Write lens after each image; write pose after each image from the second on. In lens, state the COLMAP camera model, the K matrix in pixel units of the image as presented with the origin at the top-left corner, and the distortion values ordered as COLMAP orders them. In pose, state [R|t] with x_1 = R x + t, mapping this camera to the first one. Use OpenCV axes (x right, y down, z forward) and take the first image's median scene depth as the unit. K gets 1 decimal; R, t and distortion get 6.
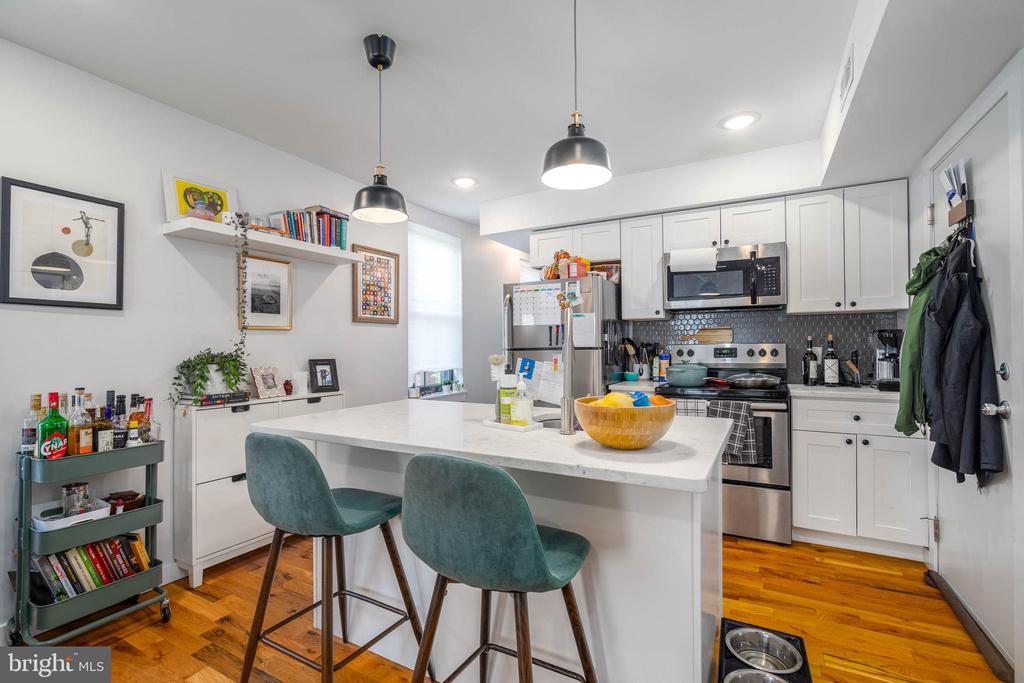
lens RADIAL K [[459.9, 0, 506.3], [0, 459.9, 345.6], [0, 0, 1]] dist [0.000745, 0.000152]
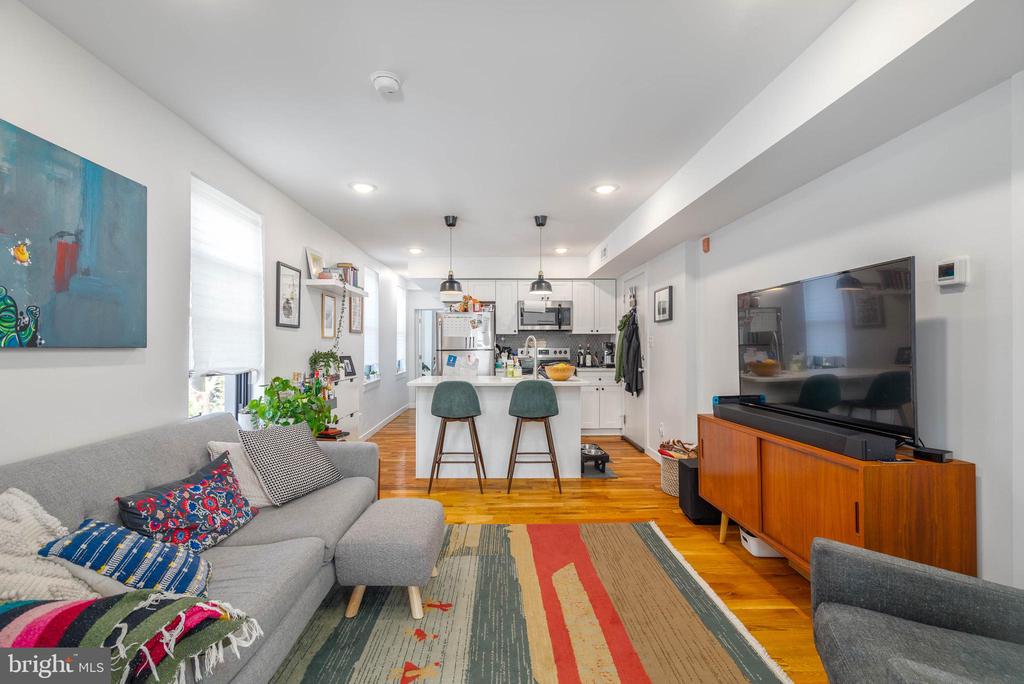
lens RADIAL K [[465.9, 0, 512.0], [0, 465.9, 348.8], [0, 0, 1]] dist [-0.003733, 0.000316]
pose [[0.854367, 0.004255, 0.519653, -0.767614], [-0.007046, 0.999969, 0.003396, -0.006067], [-0.519623, -0.006563, 0.854371, -0.718912]]
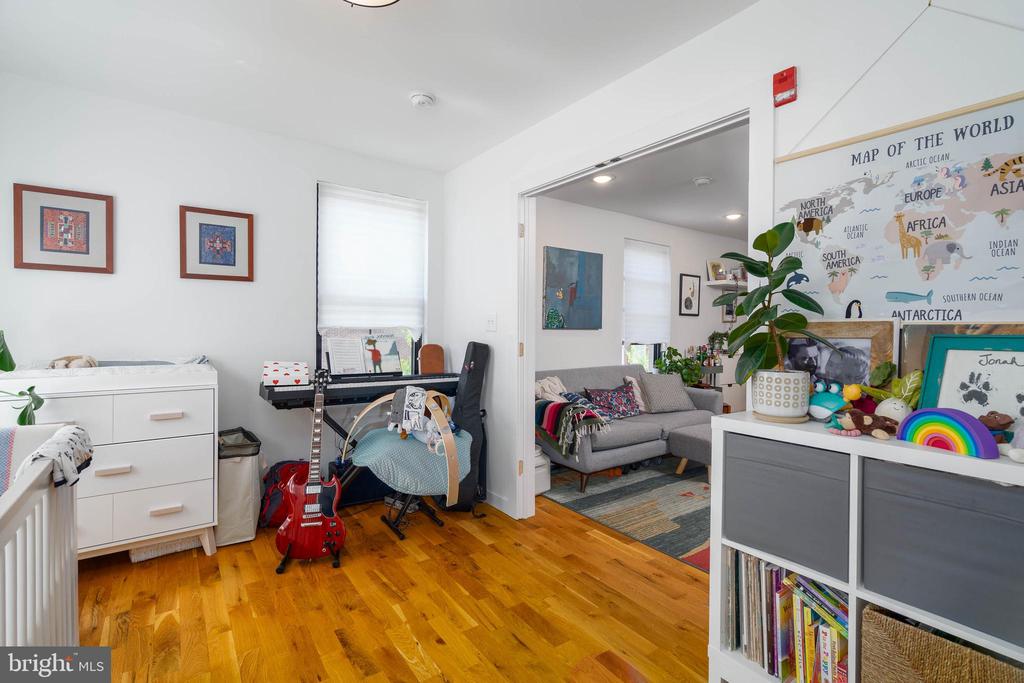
lens RADIAL K [[475.0, 0, 501.3], [0, 475.0, 333.4], [0, 0, 1]] dist [0.000454, 0.000230]
pose [[0.906362, 0.015977, -0.422200, -0.508791], [-0.009514, 0.999803, 0.017411, -0.011060], [0.422395, -0.011764, 0.906336, -1.398606]]
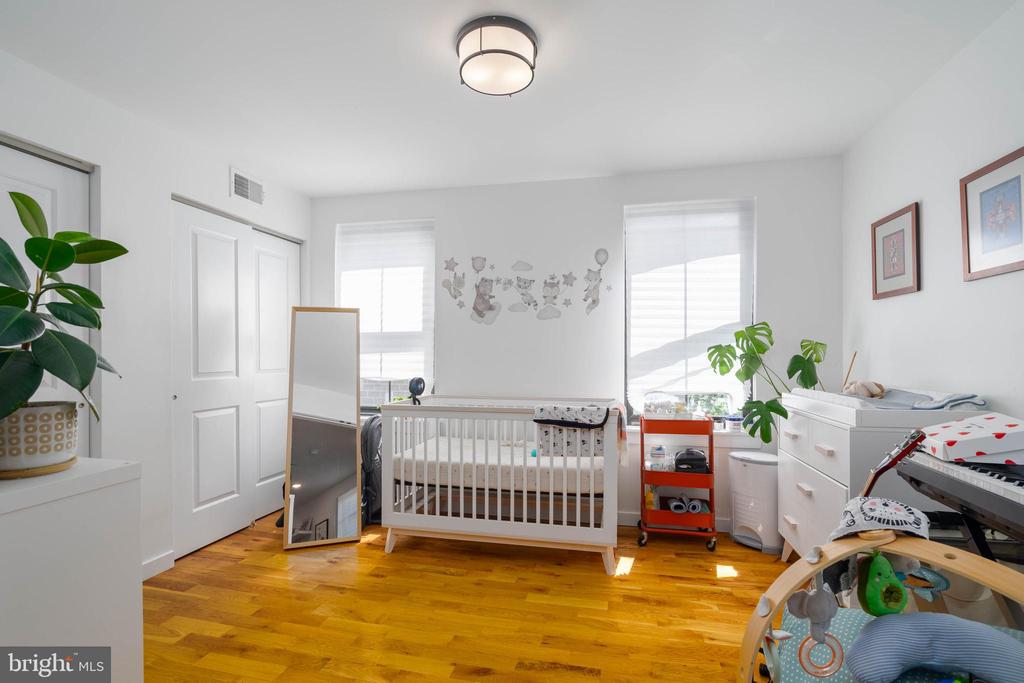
lens RADIAL K [[465.9, 0, 512.0], [0, 465.9, 348.3], [0, 0, 1]] dist [-0.003733, 0.000316]
pose [[-0.959796, 0.006063, -0.280633, -0.696297], [0.009697, 0.999886, -0.011562, -0.005377], [0.280531, -0.013819, -0.959746, -0.403782]]
